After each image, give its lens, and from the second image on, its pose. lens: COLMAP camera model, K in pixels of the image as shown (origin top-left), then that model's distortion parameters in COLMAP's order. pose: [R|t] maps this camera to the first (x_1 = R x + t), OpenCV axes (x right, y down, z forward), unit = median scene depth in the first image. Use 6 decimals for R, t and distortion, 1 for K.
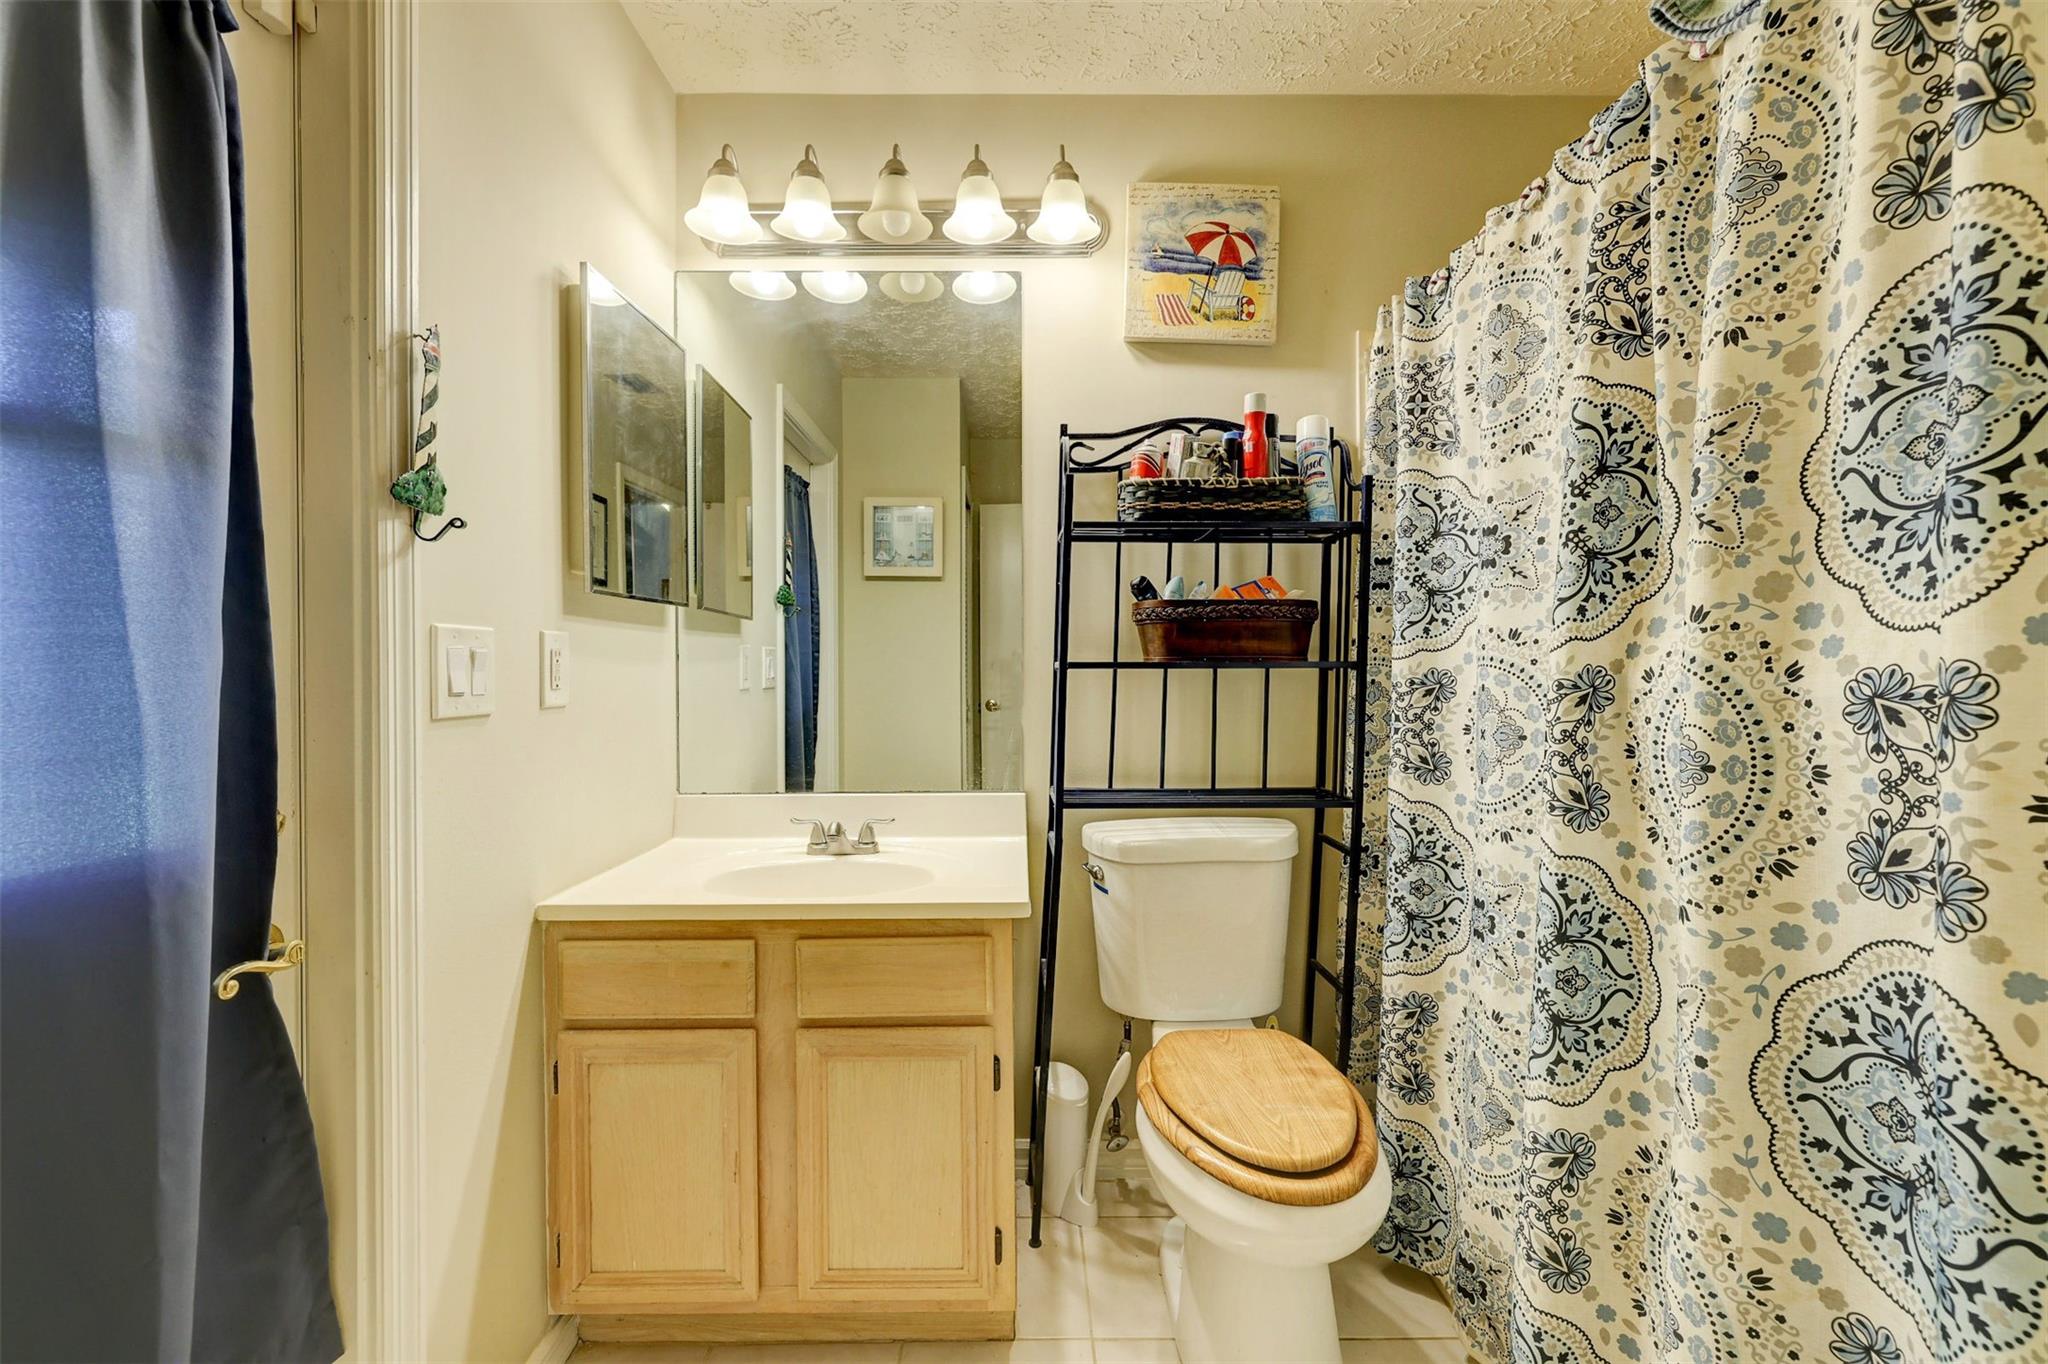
lens RADIAL K [[851.2, 0, 1025.5], [0, 851.2, 683.7], [0, 0, 1]] dist [-0.002281, -0.000650]
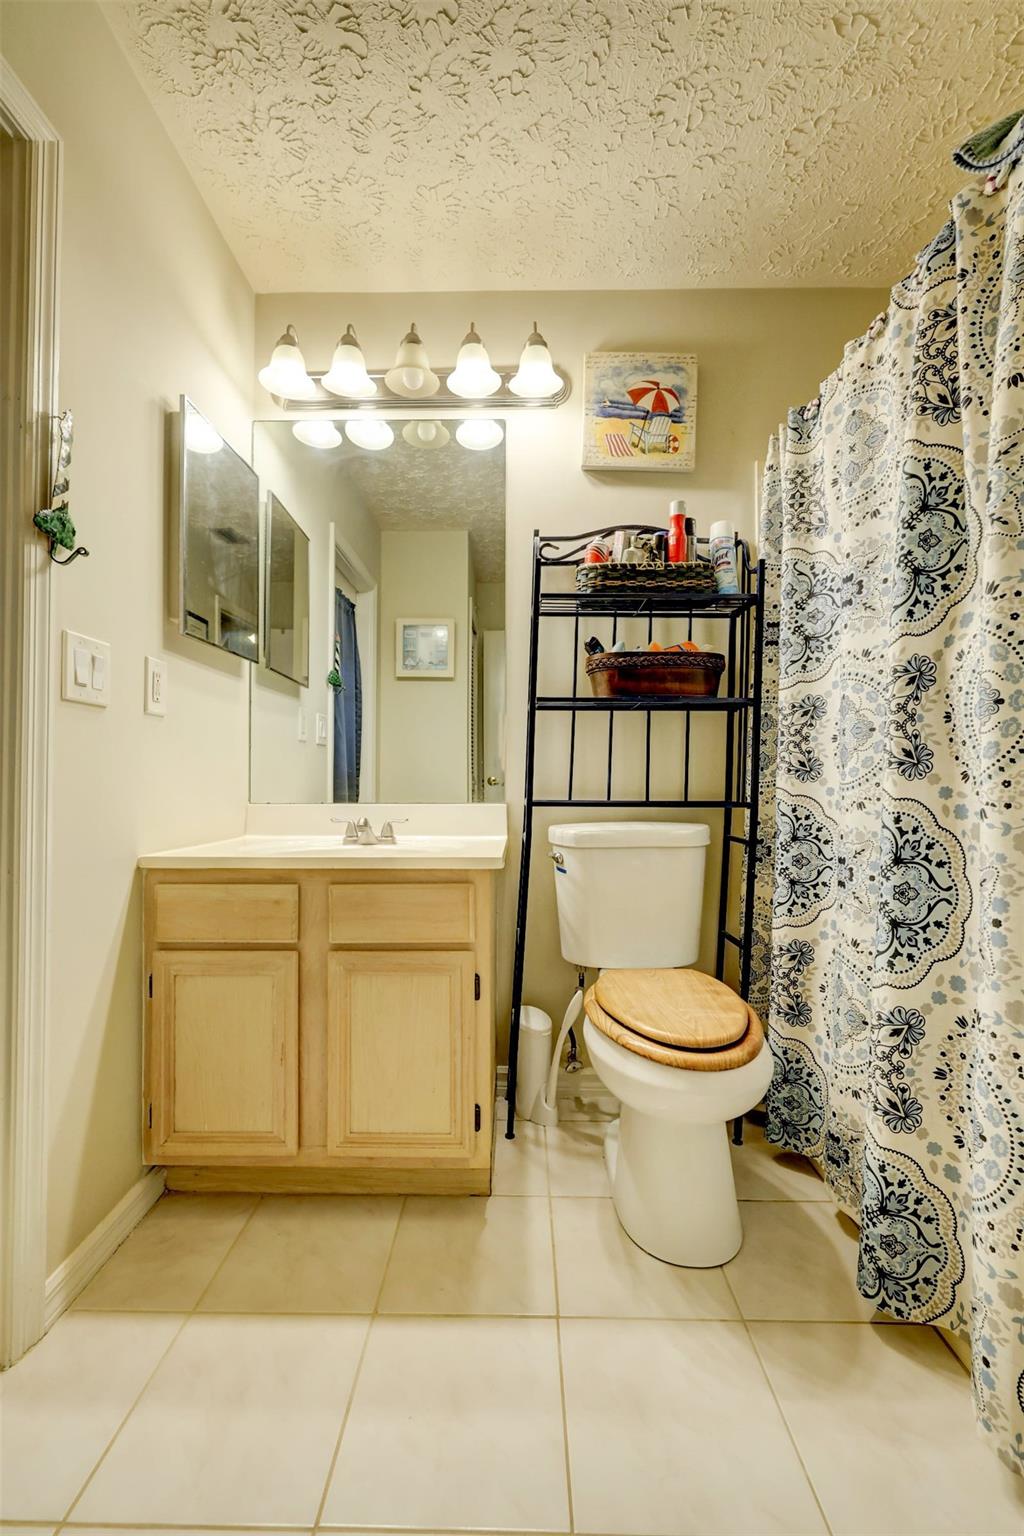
lens RADIAL K [[638.4, 0, 507.6], [0, 638.4, 767.6], [0, 0, 1]] dist [-0.002281, -0.000650]
pose [[0.999764, 0.005529, -0.021027, 0.032436], [-0.005987, 0.999746, -0.021742, 0.134796], [0.020902, 0.021863, 0.999542, -0.006497]]
